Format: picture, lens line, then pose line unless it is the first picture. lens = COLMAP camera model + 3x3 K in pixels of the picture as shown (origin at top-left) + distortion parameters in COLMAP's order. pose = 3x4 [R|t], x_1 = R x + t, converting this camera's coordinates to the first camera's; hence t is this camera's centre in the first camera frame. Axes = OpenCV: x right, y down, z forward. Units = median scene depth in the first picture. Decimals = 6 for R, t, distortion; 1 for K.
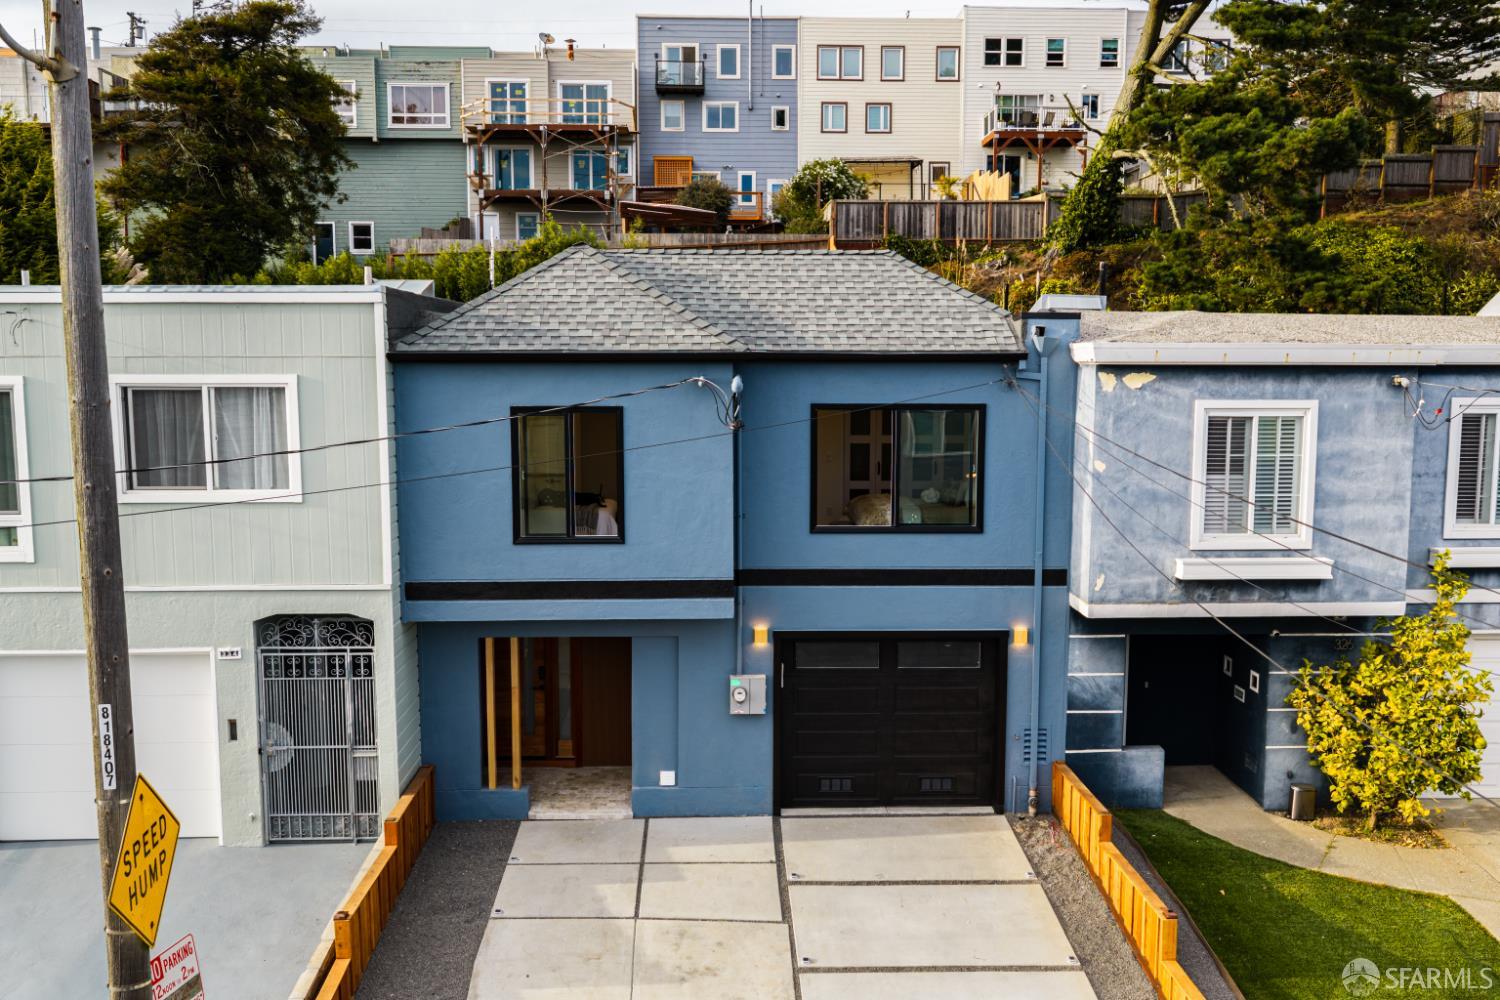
lens RADIAL K [[1246.3, 0, 756.9], [0, 1246.3, 493.8], [0, 0, 1]] dist [0.009879, -0.021650]
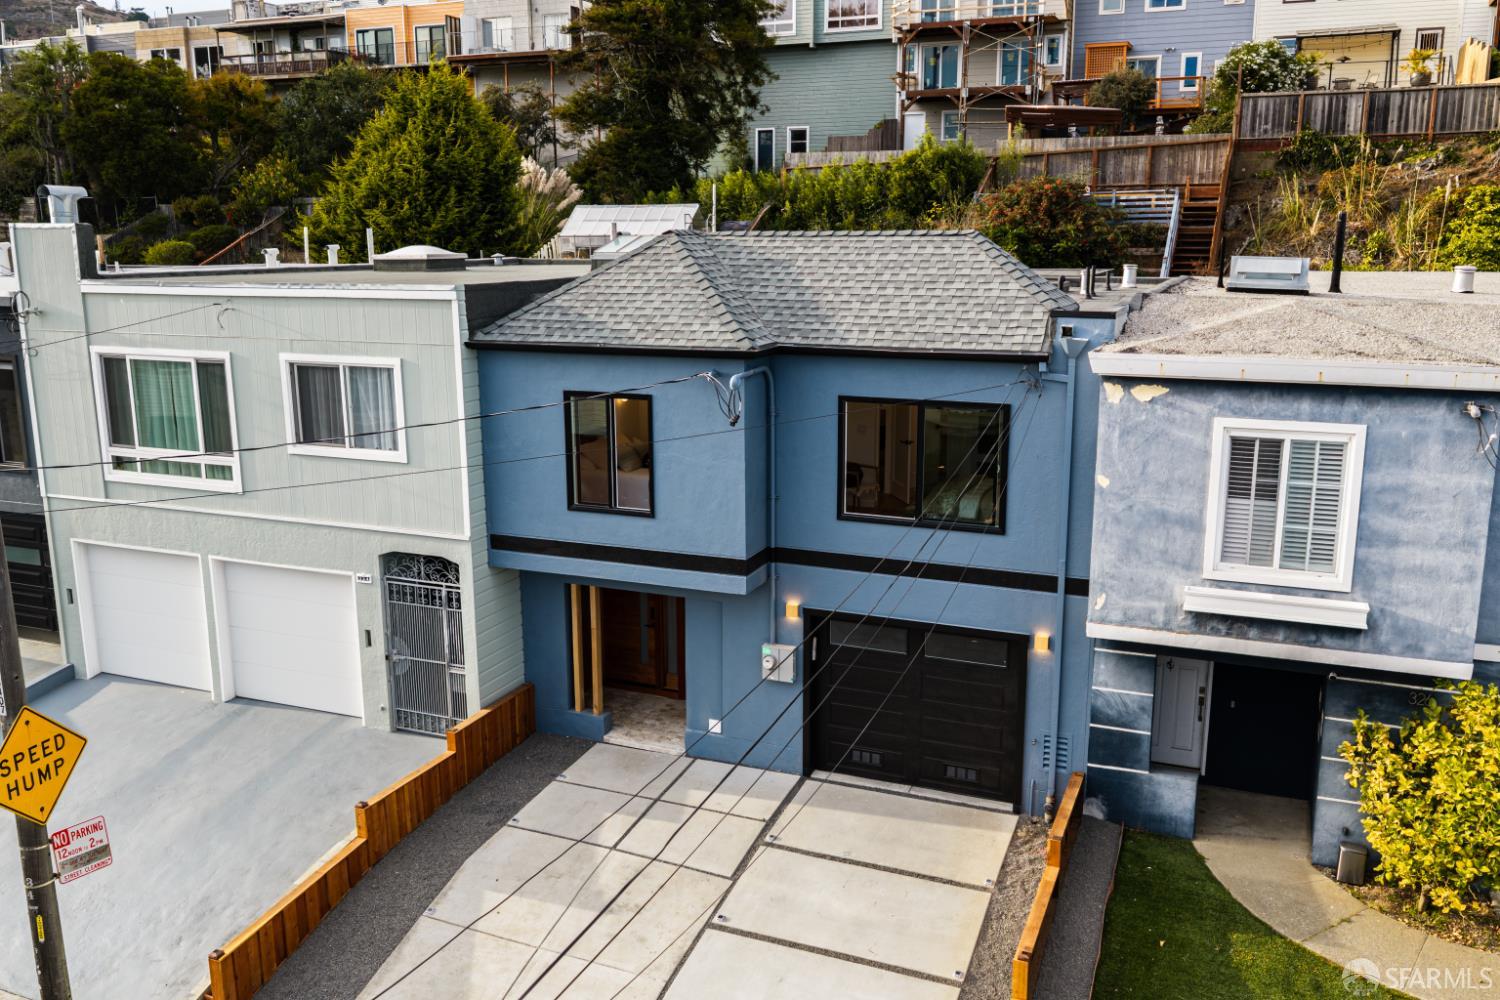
lens RADIAL K [[1246.3, 0, 754.3], [0, 1246.3, 489.8], [0, 0, 1]] dist [0.009879, -0.021650]
pose [[0.909400, 0.081149, -0.407929, 0.398250], [-0.040322, 0.993363, 0.107719, -0.101130], [0.413963, -0.081511, 0.906637, 0.032592]]
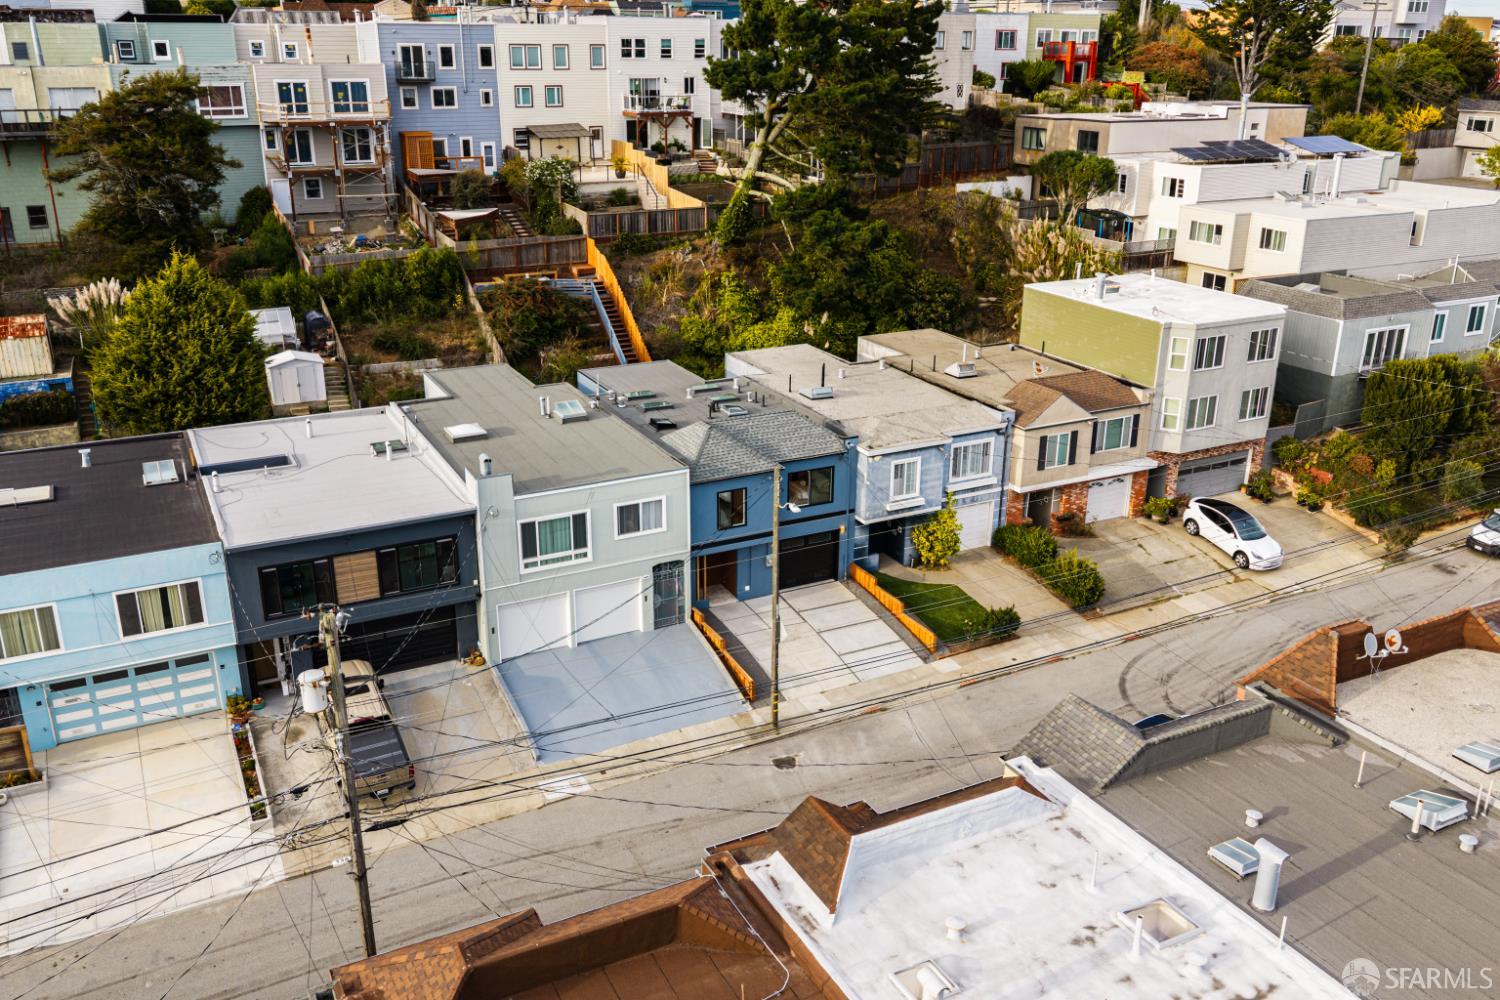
lens RADIAL K [[1246.3, 0, 759.0], [0, 1246.3, 499.3], [0, 0, 1]] dist [0.009879, -0.021650]
pose [[0.903463, -0.143953, 0.403772, -1.339832], [0.040756, 0.966506, 0.253386, -0.827497], [-0.426724, -0.212469, 0.879070, -1.841031]]
